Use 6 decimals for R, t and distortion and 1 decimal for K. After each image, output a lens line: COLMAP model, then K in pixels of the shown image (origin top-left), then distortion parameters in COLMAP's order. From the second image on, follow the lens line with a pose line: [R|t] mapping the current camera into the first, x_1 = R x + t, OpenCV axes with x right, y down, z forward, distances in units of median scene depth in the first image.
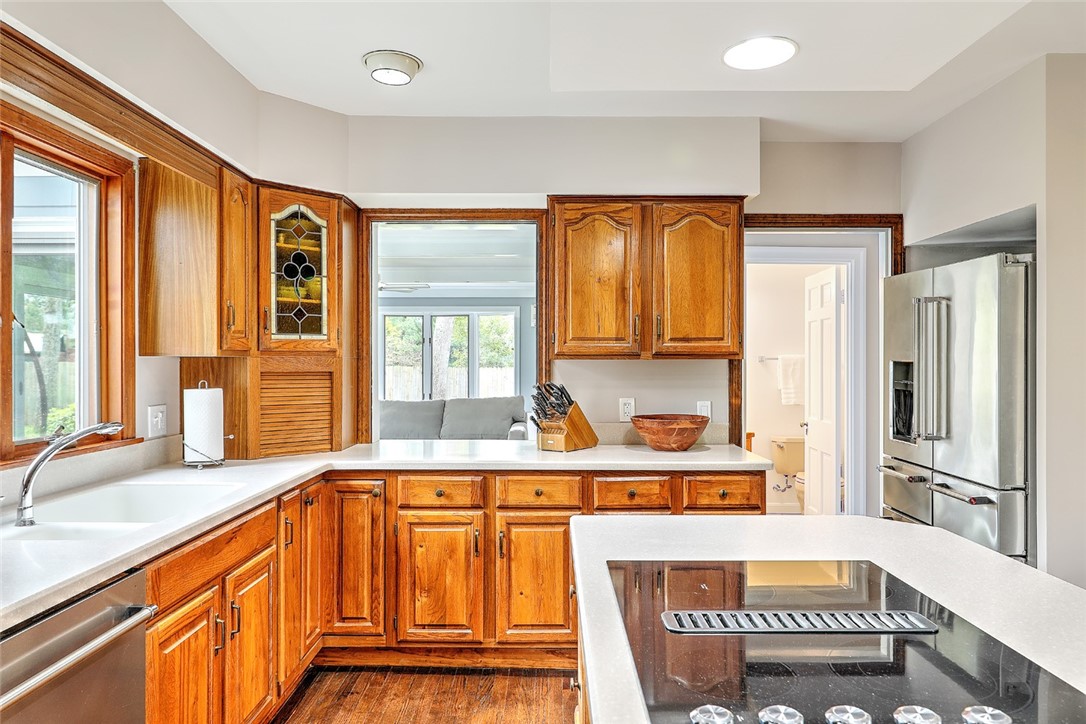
lens RADIAL K [[733.1, 0, 543.0], [0, 733.1, 362.0], [0, 0, 1]] dist [-0.005443, -0.001221]
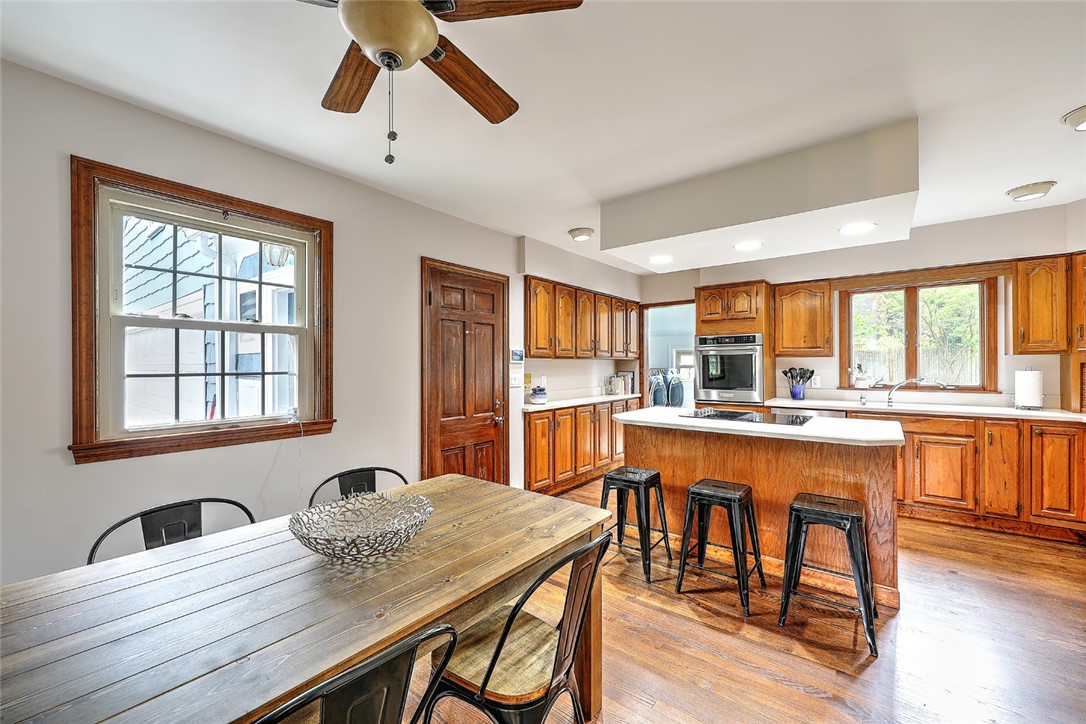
lens RADIAL K [[436.5, 0, 543.0], [0, 436.5, 362.0], [0, 0, 1]] dist [0.000430, 0.000043]
pose [[-0.616400, 0.002098, -0.787431, 1.124227], [0.012210, 0.999902, -0.006893, 0.002963], [0.787339, -0.013864, -0.616365, 0.594829]]
